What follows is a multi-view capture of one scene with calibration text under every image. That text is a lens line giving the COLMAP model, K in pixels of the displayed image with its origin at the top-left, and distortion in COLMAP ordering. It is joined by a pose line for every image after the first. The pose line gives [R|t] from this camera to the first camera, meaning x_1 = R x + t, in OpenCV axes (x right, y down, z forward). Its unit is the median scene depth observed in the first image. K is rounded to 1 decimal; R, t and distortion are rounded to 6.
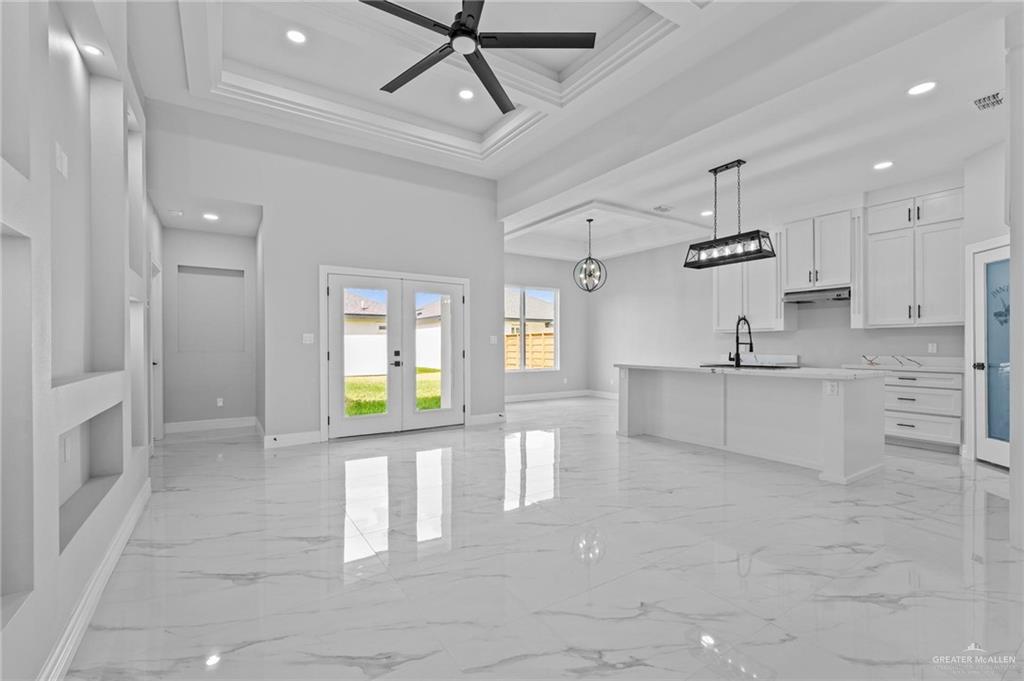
lens RADIAL K [[439.1, 0, 512.0], [0, 439.1, 340.5], [0, 0, 1]] dist [0.000829, -0.000016]
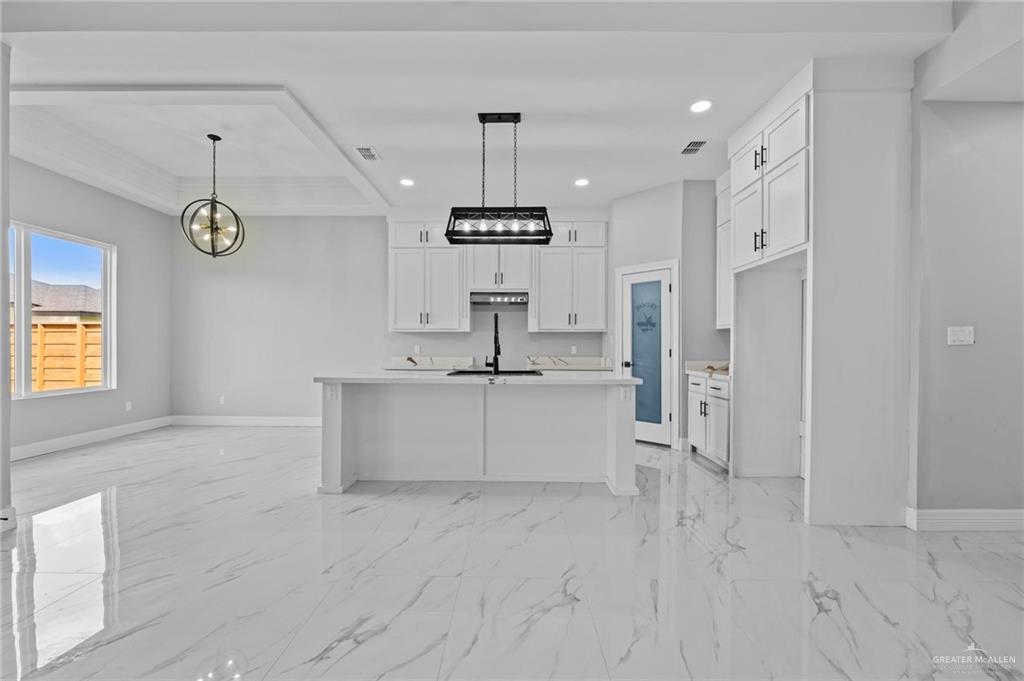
lens RADIAL K [[418.3, 0, 511.5], [0, 418.3, 346.8], [0, 0, 1]] dist [-0.000917, -0.000225]
pose [[0.561370, 0.004258, 0.827554, -0.098492], [-0.014731, 0.999880, 0.004848, 0.005407], [-0.827434, -0.014912, 0.561365, 0.499710]]
